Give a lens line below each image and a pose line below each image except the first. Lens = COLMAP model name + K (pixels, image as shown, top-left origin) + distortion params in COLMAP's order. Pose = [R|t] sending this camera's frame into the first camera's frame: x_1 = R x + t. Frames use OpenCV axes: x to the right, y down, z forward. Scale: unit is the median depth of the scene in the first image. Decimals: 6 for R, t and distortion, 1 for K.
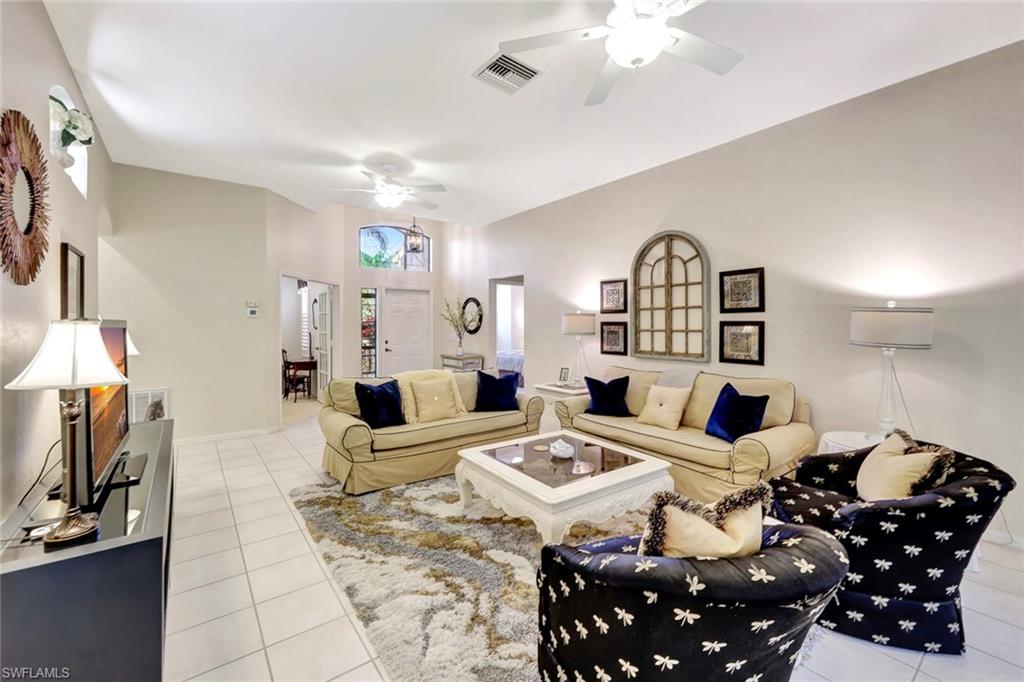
lens RADIAL K [[416.4, 0, 511.0], [0, 416.4, 331.0], [0, 0, 1]] dist [-0.000747, -0.000034]
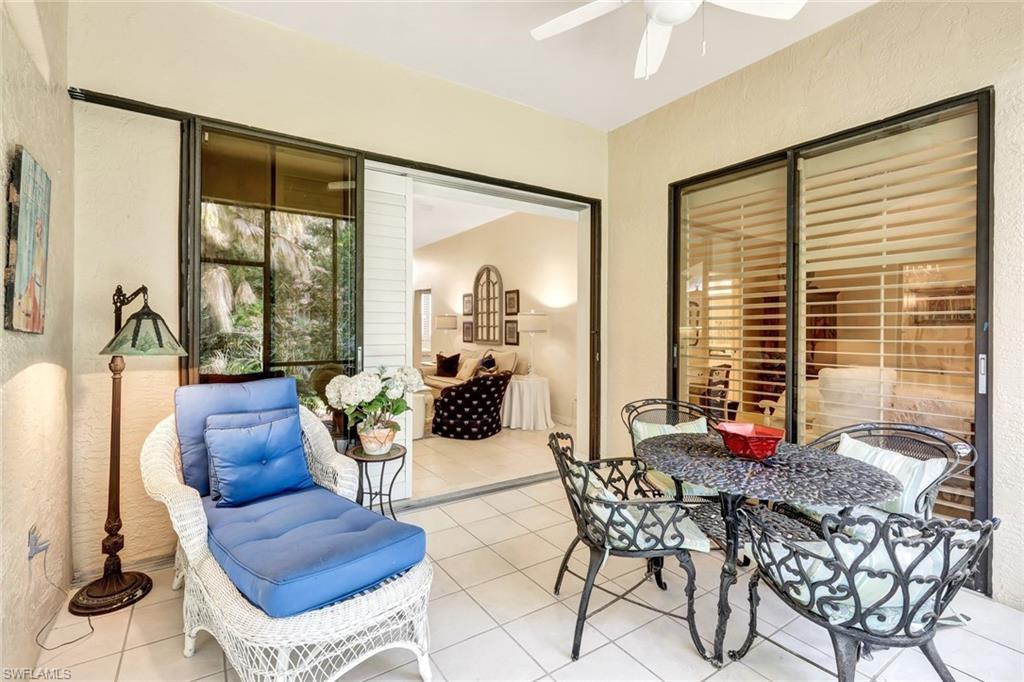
lens RADIAL K [[468.1, 0, 512.0], [0, 468.1, 341.0], [0, 0, 1]] dist [0.000091, -0.000001]
pose [[0.997260, 0.008437, -0.073490, 0.620243], [-0.007703, 0.999918, 0.010264, 0.037259], [0.073570, -0.009669, 0.997243, -0.829680]]
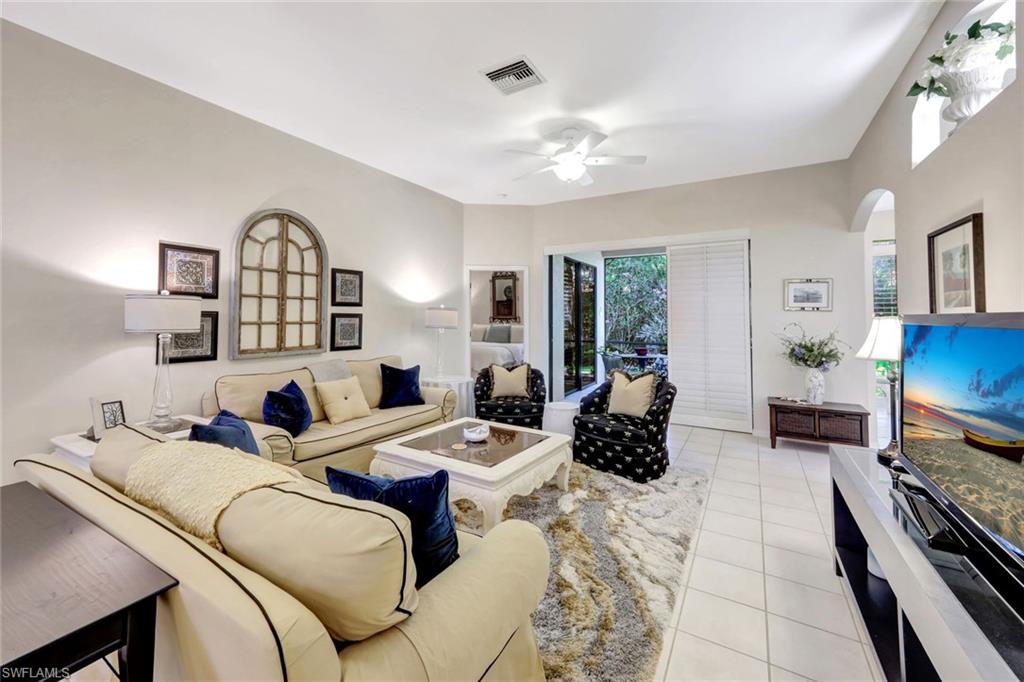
lens RADIAL K [[409.8, 0, 508.2], [0, 409.8, 305.2], [0, 0, 1]] dist [0.000035, 0.000036]
pose [[-0.367570, 0.030879, 0.929483, -0.611034], [0.010641, 0.999523, -0.028998, -0.008034], [-0.929935, -0.000768, -0.367723, 0.893849]]
